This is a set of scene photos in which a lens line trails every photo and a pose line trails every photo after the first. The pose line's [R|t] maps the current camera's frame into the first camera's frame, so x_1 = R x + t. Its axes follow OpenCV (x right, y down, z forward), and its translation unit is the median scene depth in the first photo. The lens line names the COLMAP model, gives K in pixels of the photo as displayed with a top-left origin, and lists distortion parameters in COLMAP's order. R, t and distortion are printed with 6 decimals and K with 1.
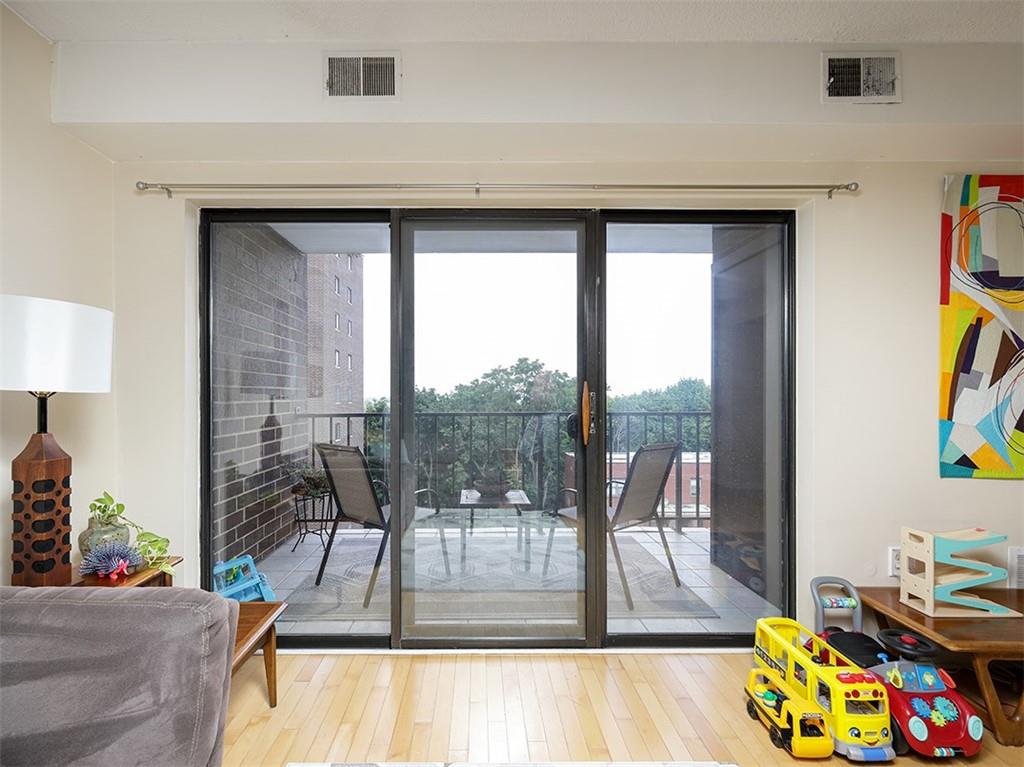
lens RADIAL K [[512.0, 0, 511.4], [0, 512.0, 406.7], [0, 0, 1]] dist [-0.001145, -0.000194]
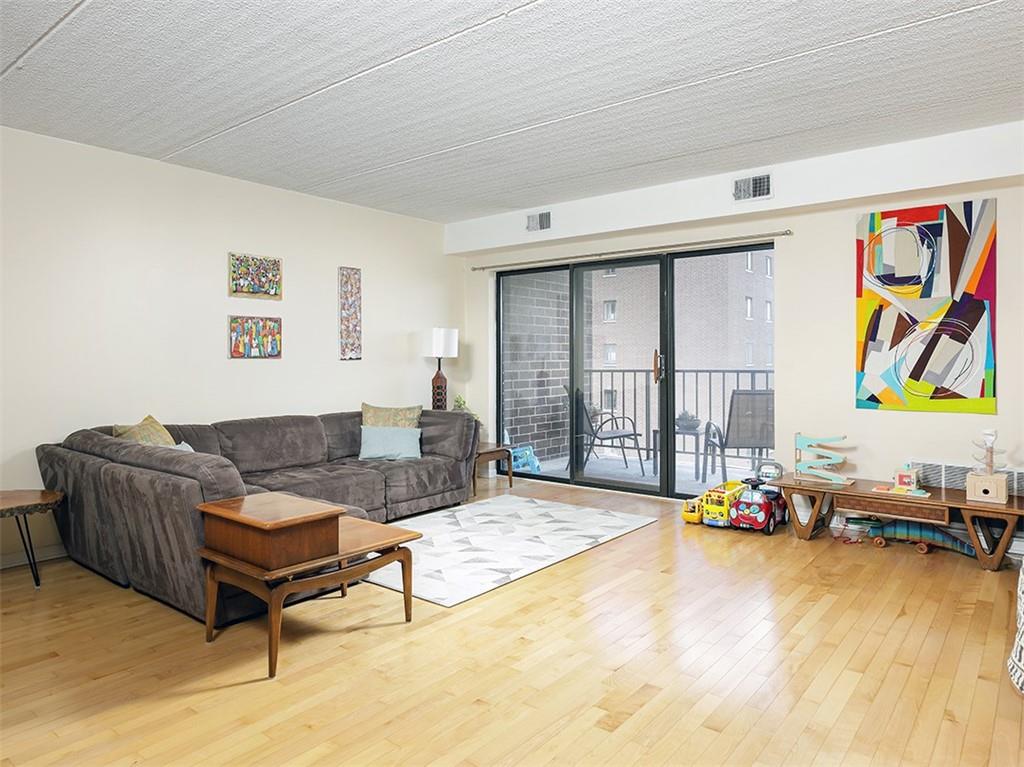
lens RADIAL K [[667.2, 0, 512.0], [0, 667.2, 383.5], [0, 0, 1]] dist [-0.000104, 0.000023]
pose [[0.783310, 0.021489, -0.621259, 1.290418], [-0.004333, 0.999567, 0.029111, 0.008095], [0.621616, -0.020111, 0.783064, -1.256695]]
